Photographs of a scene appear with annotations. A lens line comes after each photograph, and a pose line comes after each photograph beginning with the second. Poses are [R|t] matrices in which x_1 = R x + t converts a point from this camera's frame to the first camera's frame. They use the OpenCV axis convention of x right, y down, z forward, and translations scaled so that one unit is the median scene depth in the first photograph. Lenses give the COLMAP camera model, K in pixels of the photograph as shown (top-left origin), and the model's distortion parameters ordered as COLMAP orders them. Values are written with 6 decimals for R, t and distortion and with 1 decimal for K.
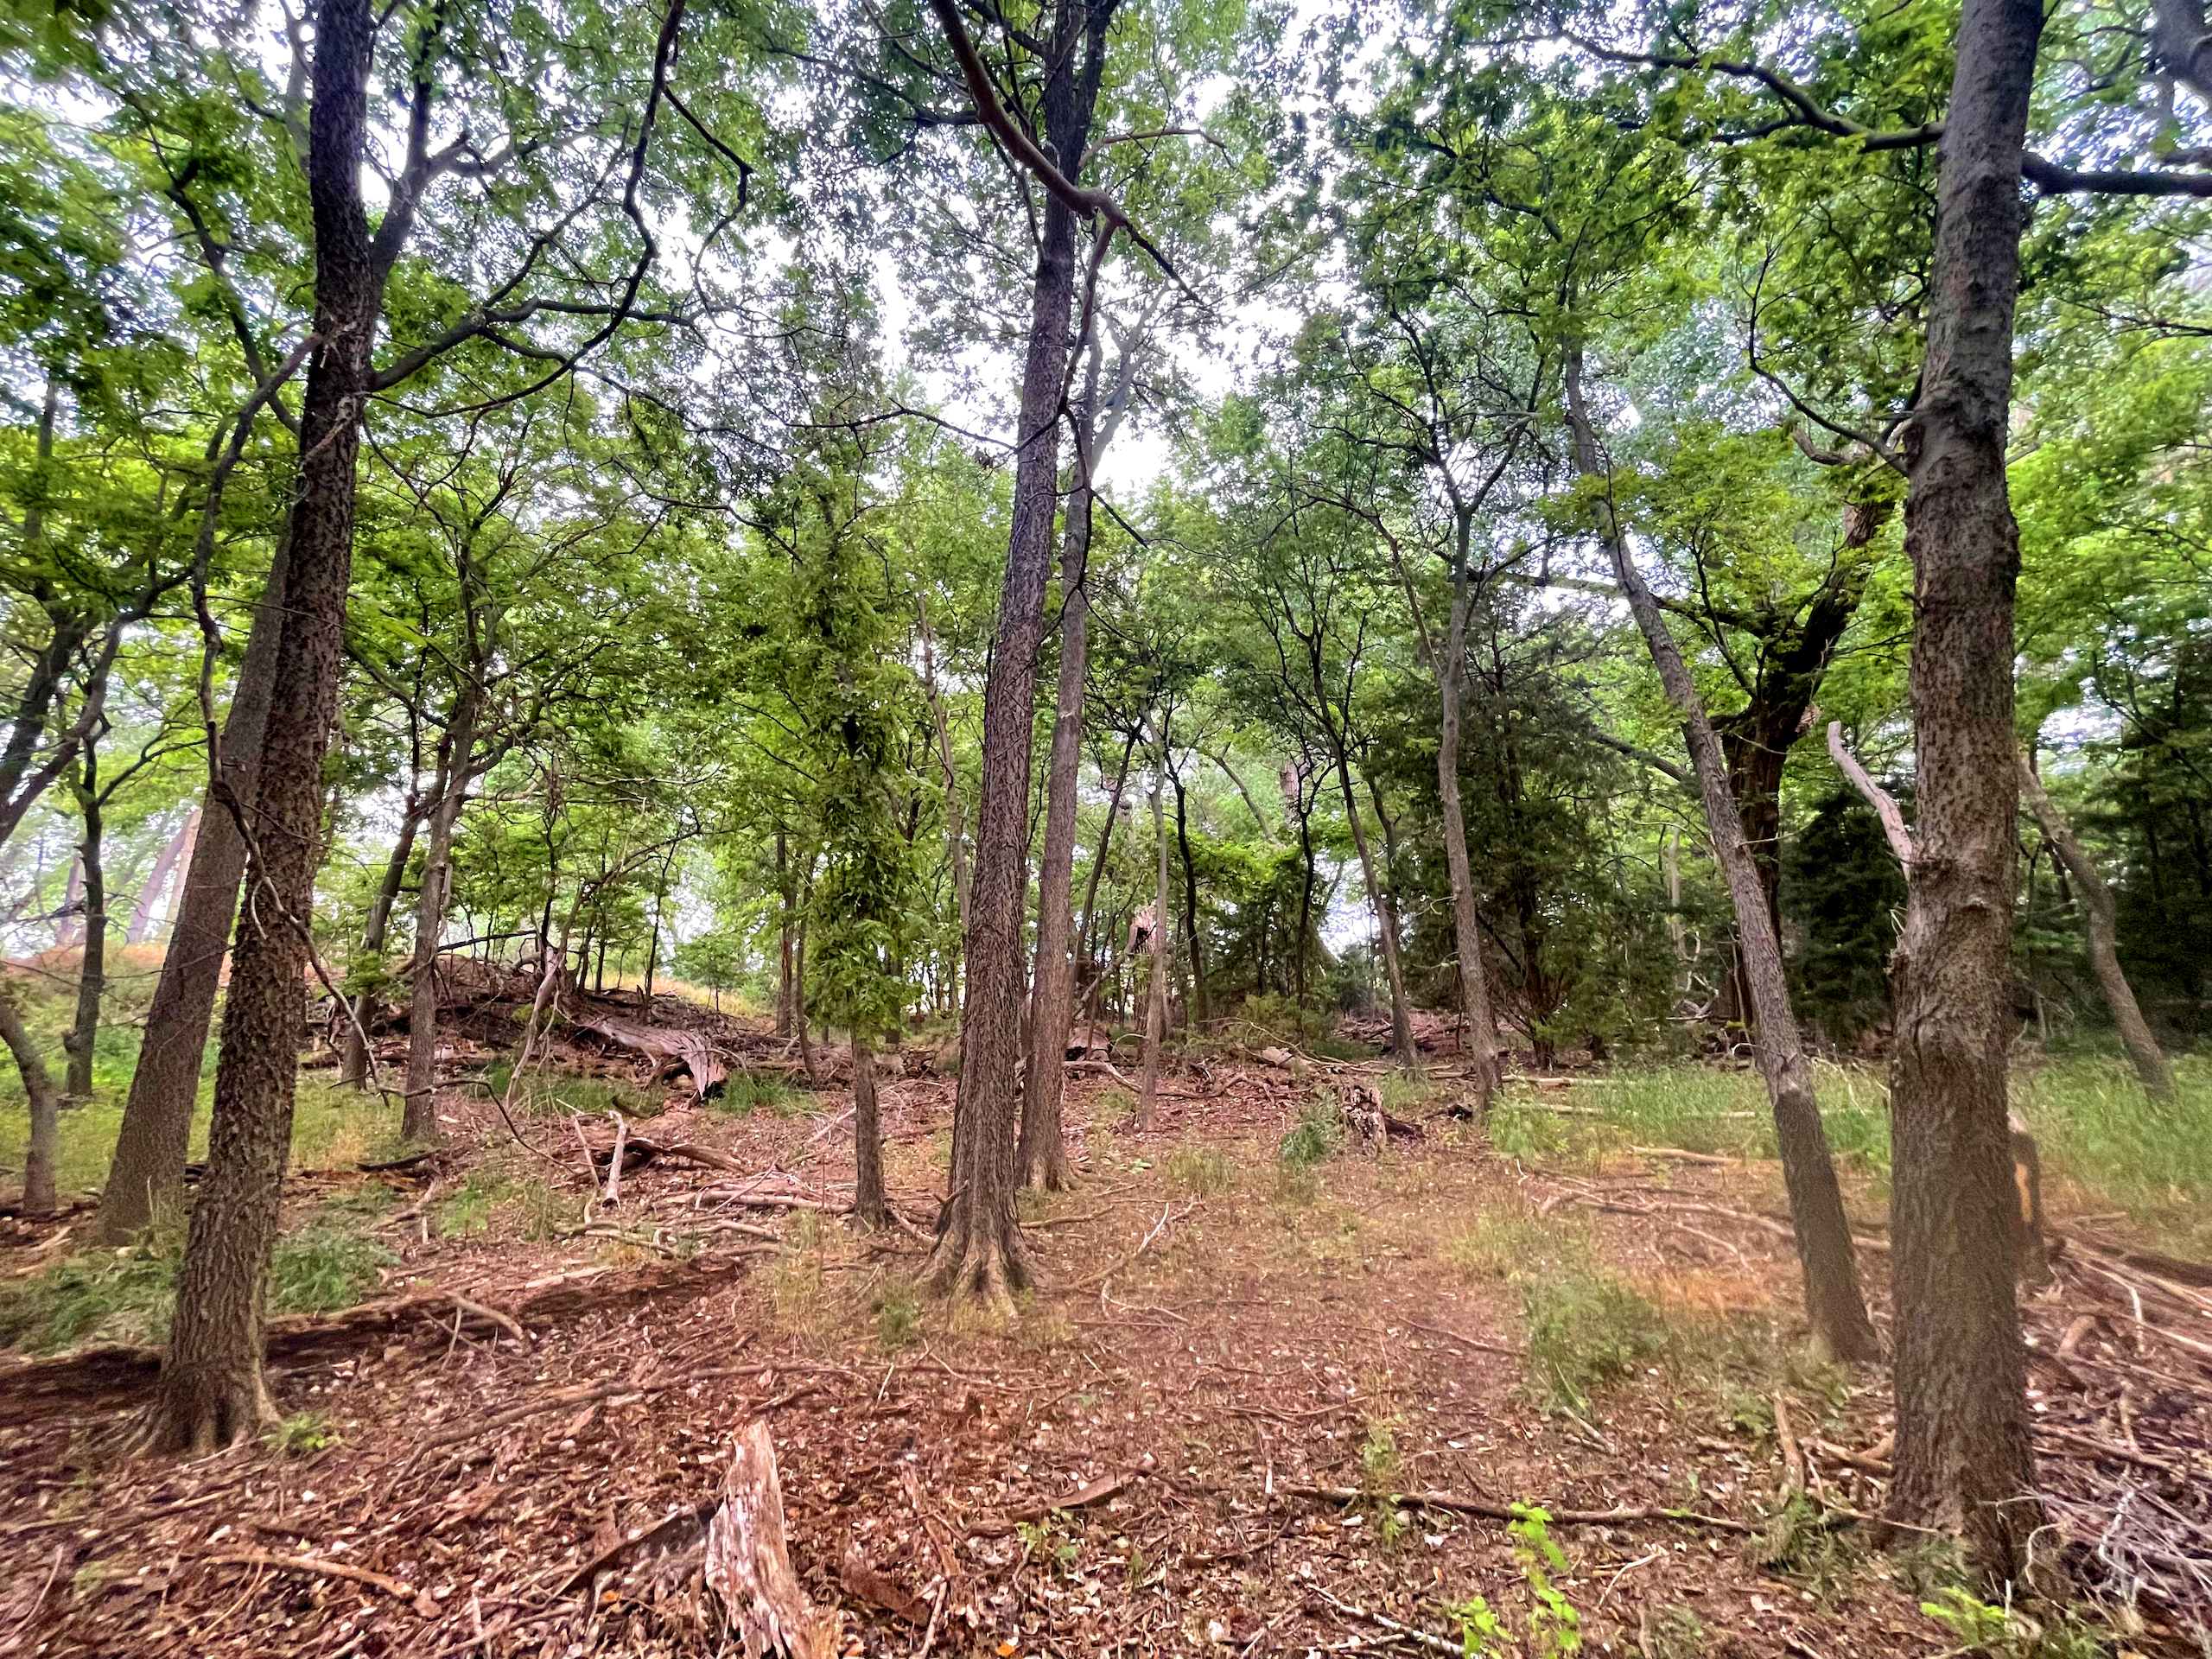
lens RADIAL K [[875.0, 0, 1112.3], [0, 875.0, 834.8], [0, 0, 1]] dist [-0.042229, 0.021951]
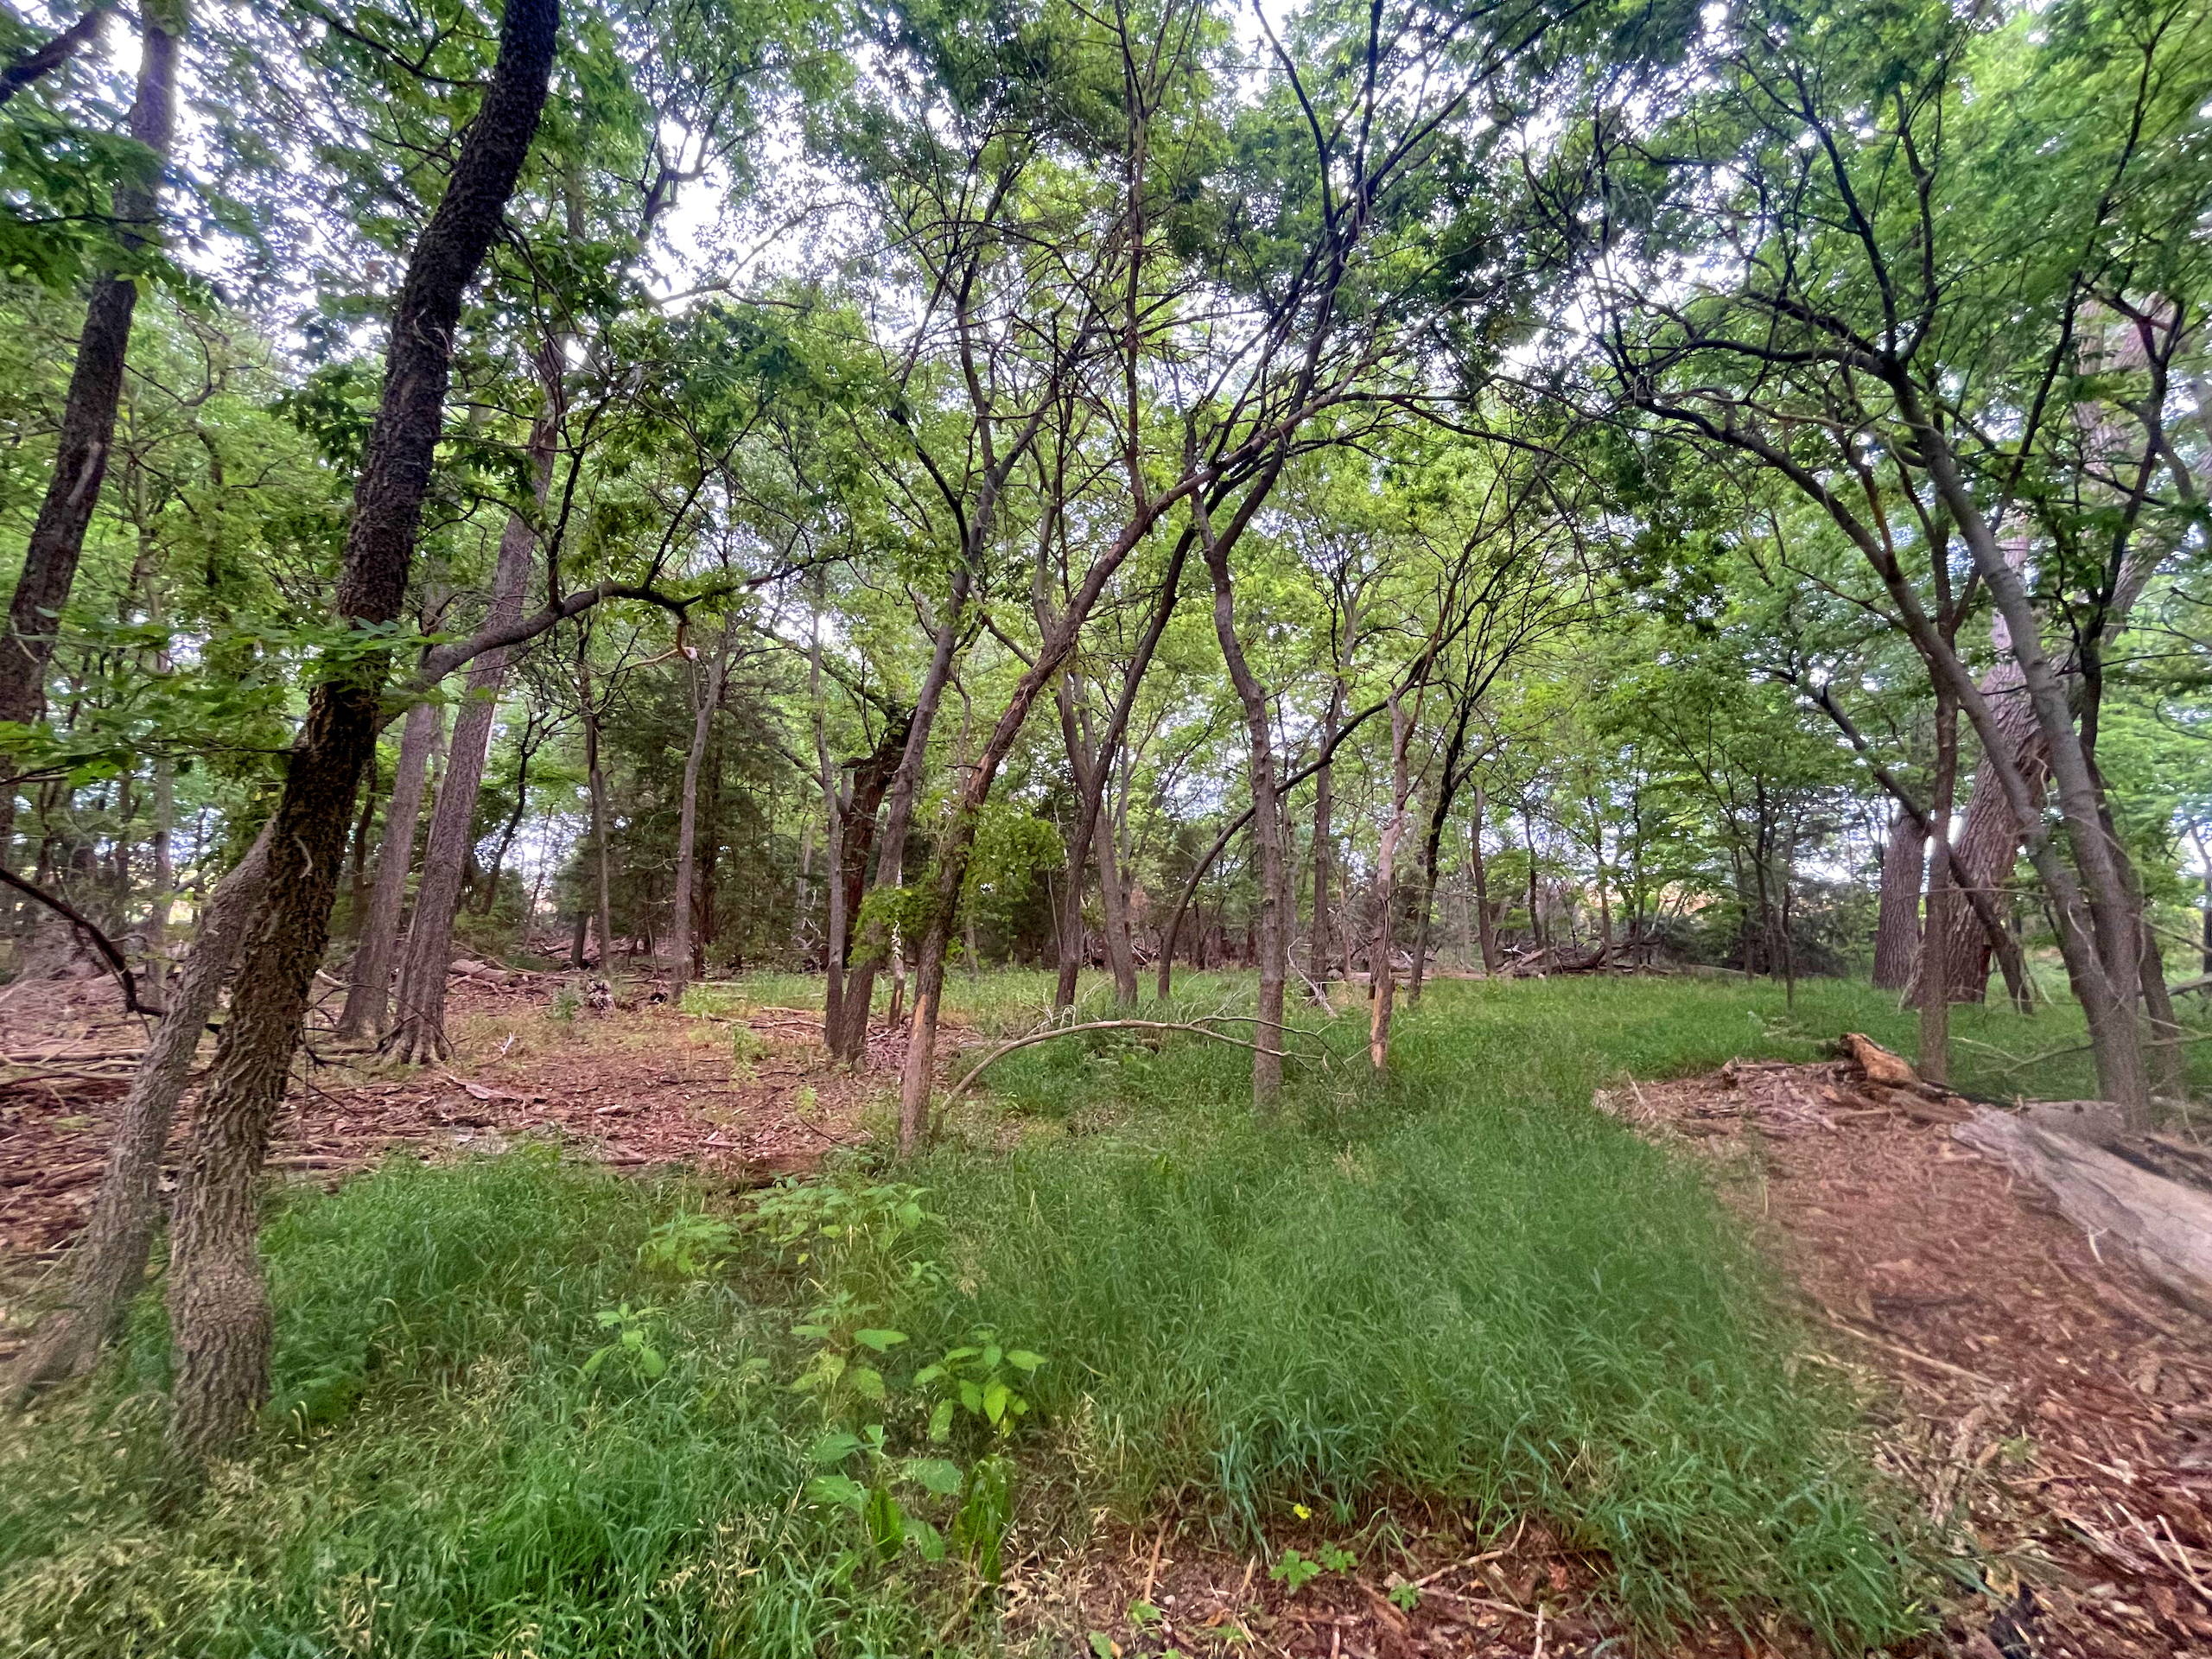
lens RADIAL K [[875.0, 0, 1112.3], [0, 875.0, 834.8], [0, 0, 1]] dist [-0.042229, 0.021951]
pose [[0.598222, 0.133166, 0.790188, -0.264899], [-0.188042, 0.981889, -0.023112, -0.054160], [-0.778955, -0.134762, 0.612429, -0.375874]]
